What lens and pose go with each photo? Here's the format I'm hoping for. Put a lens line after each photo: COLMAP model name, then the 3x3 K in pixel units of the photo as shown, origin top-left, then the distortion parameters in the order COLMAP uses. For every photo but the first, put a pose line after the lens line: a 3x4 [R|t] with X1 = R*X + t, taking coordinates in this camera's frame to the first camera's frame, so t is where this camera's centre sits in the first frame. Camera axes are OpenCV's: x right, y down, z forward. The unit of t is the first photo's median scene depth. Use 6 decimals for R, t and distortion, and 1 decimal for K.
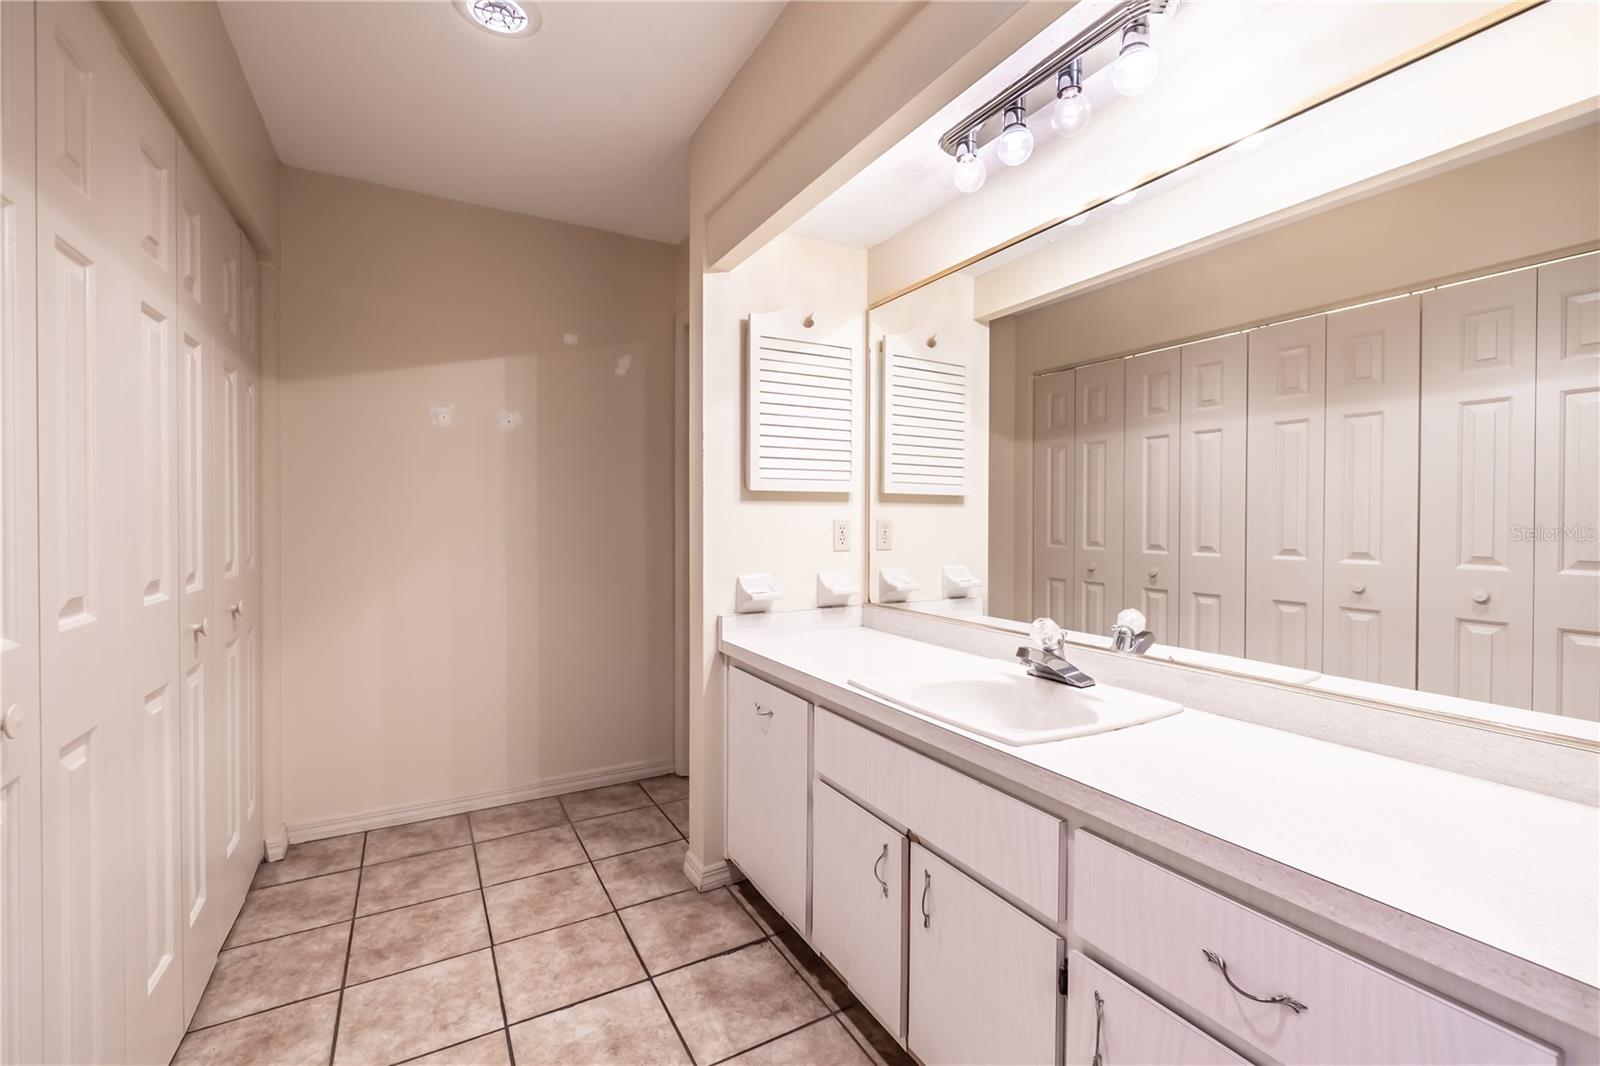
lens RADIAL K [[672.5, 0, 806.3], [0, 672.5, 529.0], [0, 0, 1]] dist [-0.002000, -0.000145]
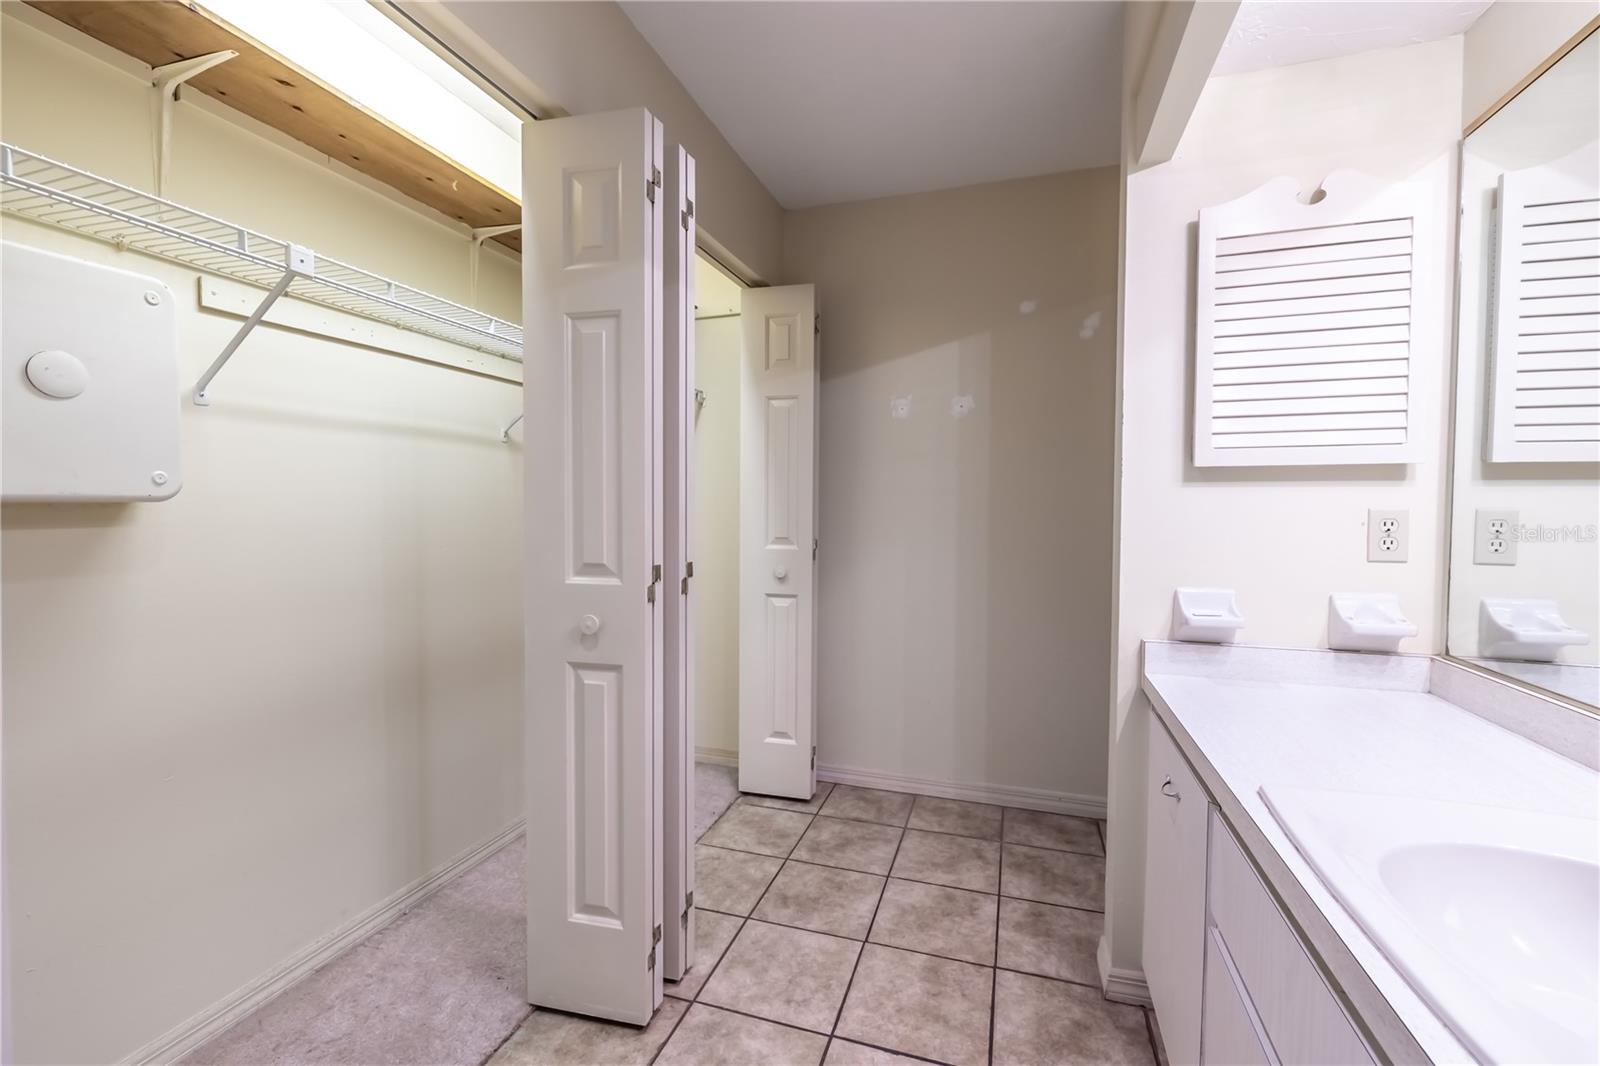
lens RADIAL K [[672.5, 0, 806.3], [0, 672.5, 529.0], [0, 0, 1]] dist [-0.002000, -0.000145]
pose [[0.679388, 0.026134, -0.733314, 0.146662], [-0.014716, 0.999650, 0.021993, -0.002518], [0.733632, -0.004150, 0.679534, 0.221566]]
